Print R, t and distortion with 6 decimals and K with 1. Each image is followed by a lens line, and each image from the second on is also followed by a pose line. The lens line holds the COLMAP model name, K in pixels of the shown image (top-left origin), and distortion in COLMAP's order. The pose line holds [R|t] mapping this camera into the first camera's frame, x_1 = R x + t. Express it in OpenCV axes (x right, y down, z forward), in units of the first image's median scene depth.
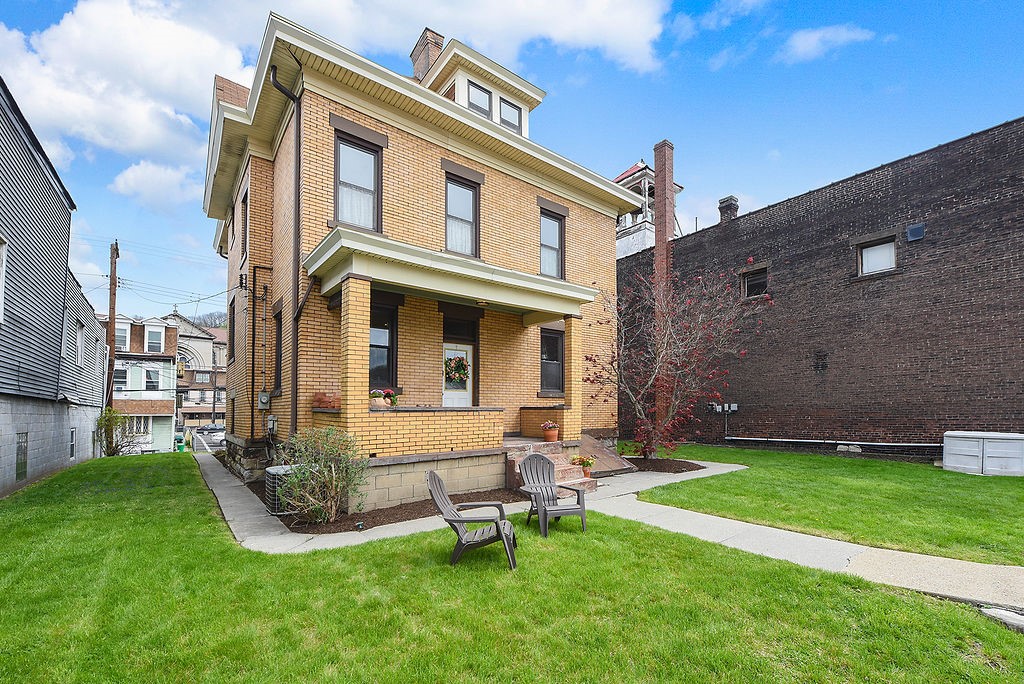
lens RADIAL K [[421.4, 0, 513.2], [0, 421.4, 323.3], [0, 0, 1]] dist [-0.027858, -0.000115]
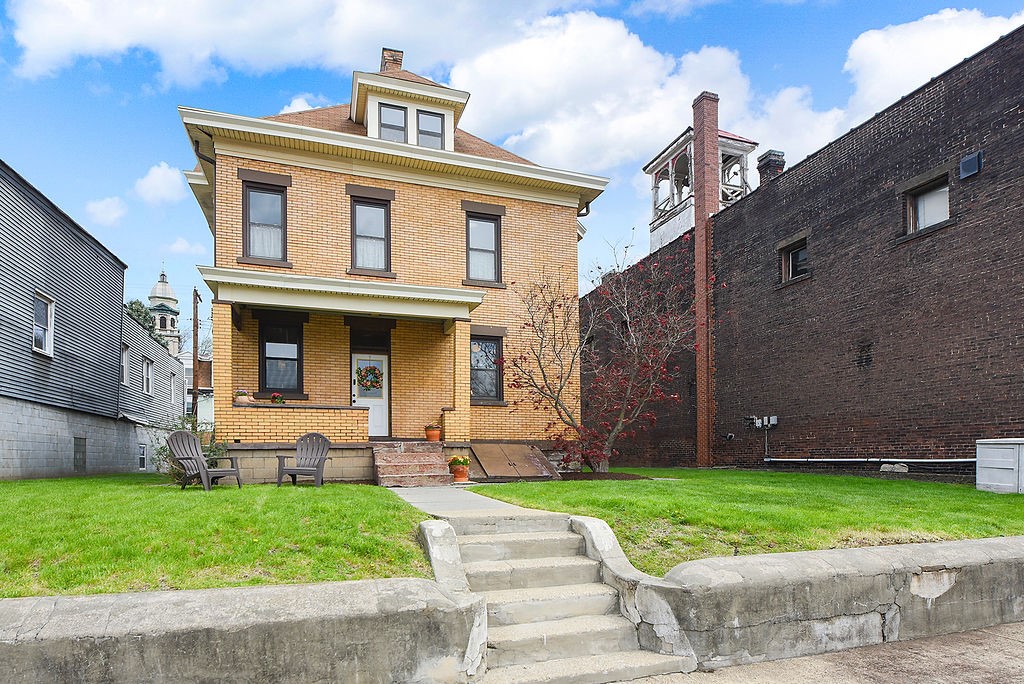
lens RADIAL K [[536.4, 0, 512.0], [0, 536.4, 342.0], [0, 0, 1]] dist [-0.036505, -0.000989]
pose [[0.941469, -0.067751, -0.330222, 0.519786], [0.065264, 0.997694, -0.018624, 0.052392], [0.330723, -0.004018, 0.943719, -0.126418]]
